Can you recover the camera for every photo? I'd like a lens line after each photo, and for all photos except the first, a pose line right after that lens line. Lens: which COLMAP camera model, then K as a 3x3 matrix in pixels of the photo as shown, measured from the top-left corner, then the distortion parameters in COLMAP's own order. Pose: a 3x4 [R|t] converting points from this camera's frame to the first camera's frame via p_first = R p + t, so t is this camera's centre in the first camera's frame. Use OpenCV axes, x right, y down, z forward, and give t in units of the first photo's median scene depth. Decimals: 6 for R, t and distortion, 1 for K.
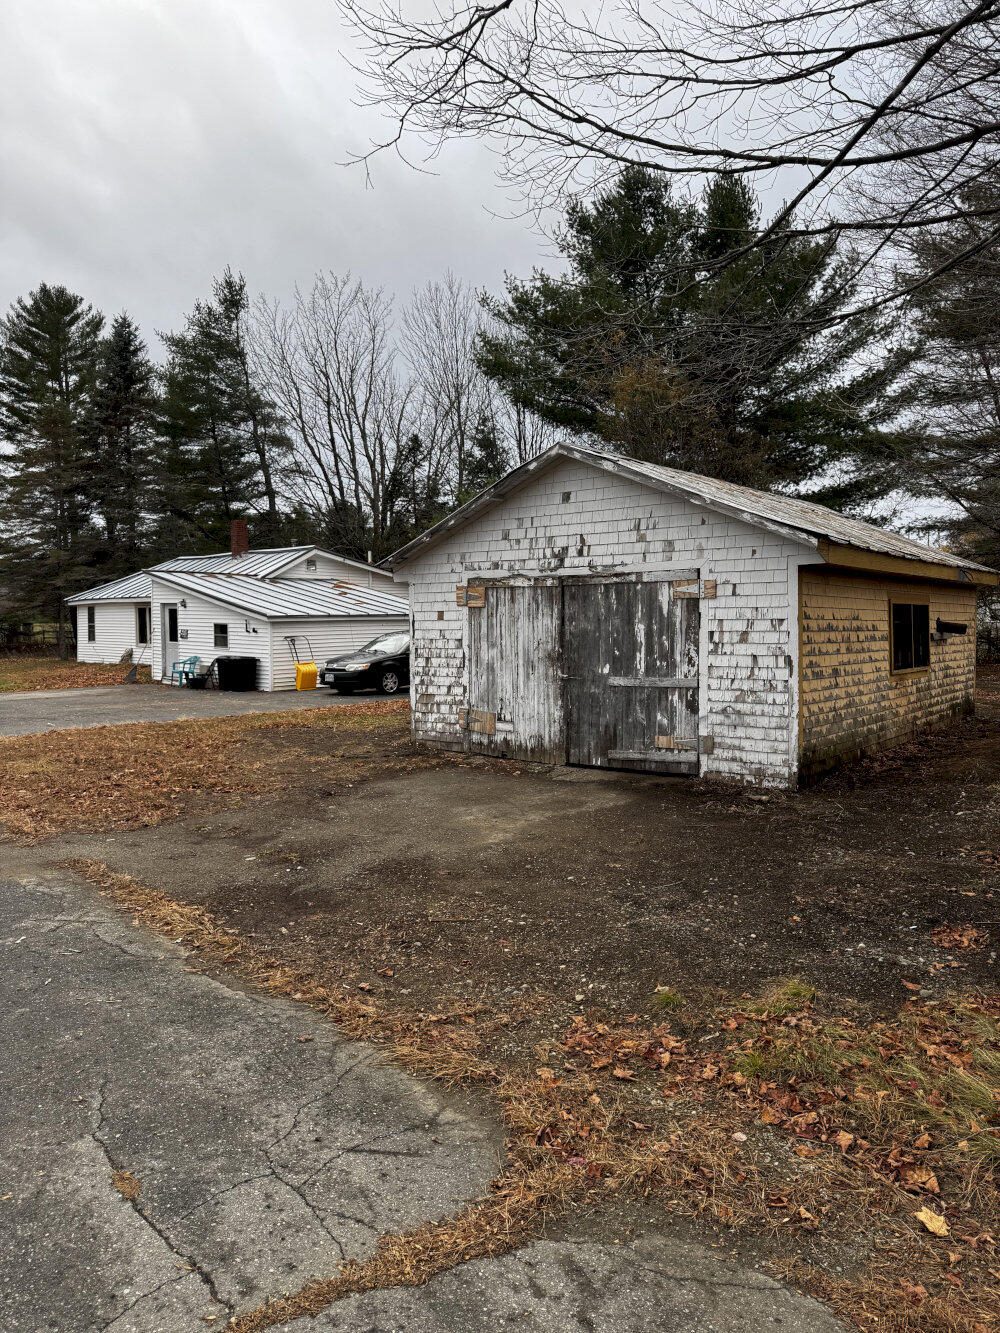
lens RADIAL K [[959.7, 0, 510.7], [0, 959.7, 674.5], [0, 0, 1]] dist [0.060161, 0.001845]
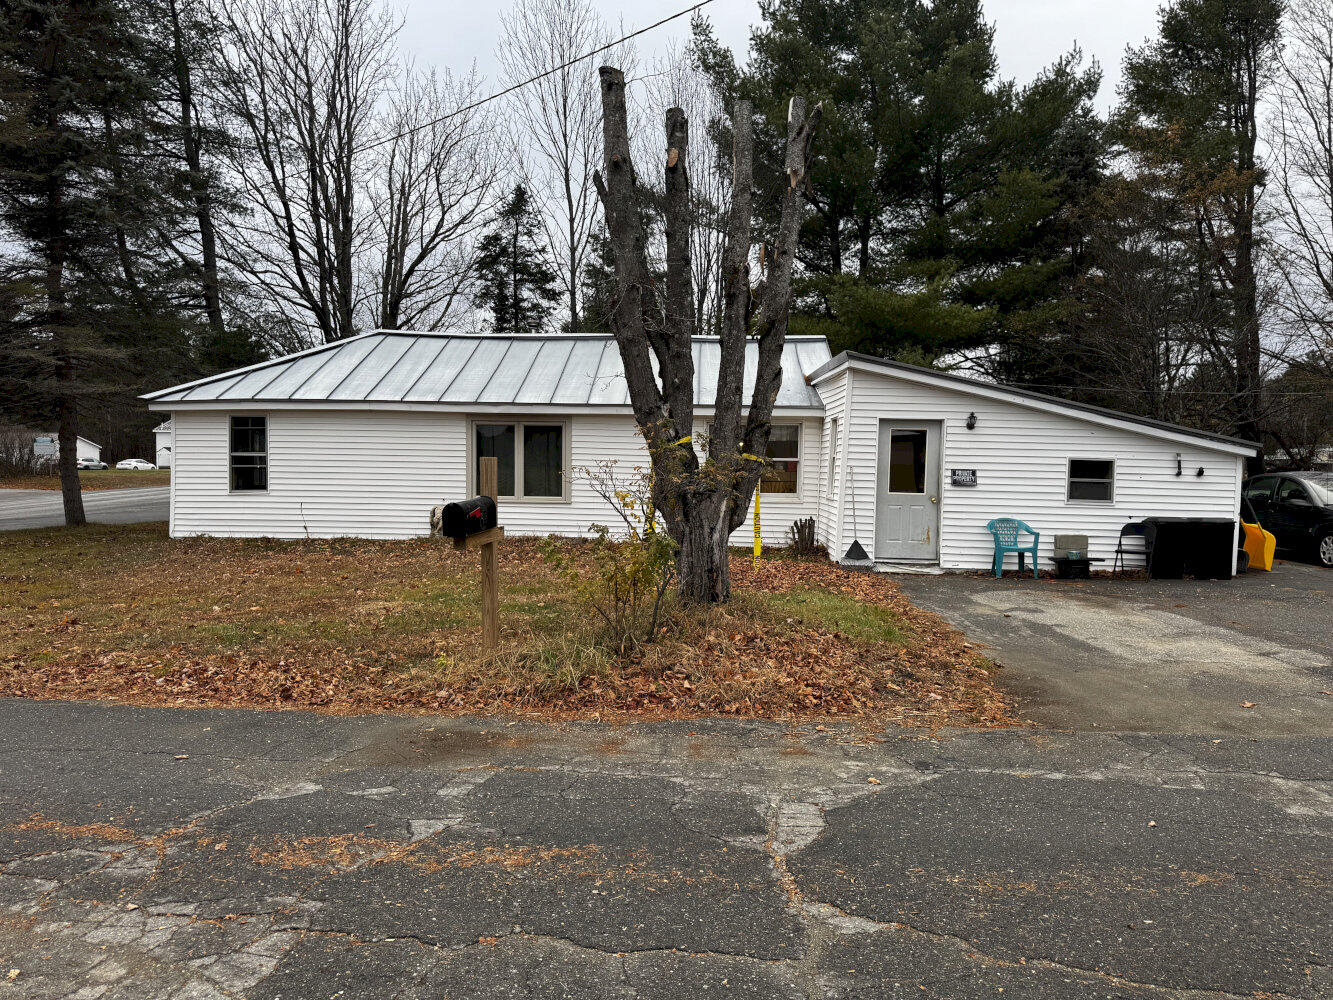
lens RADIAL K [[959.7, 0, 664.7], [0, 959.7, 493.5], [0, 0, 1]] dist [0.060161, 0.001845]
pose [[0.725410, -0.006923, 0.688282, -0.512895], [0.024361, 0.999581, -0.015622, -0.017867], [-0.687886, 0.028100, 0.725275, 0.448377]]
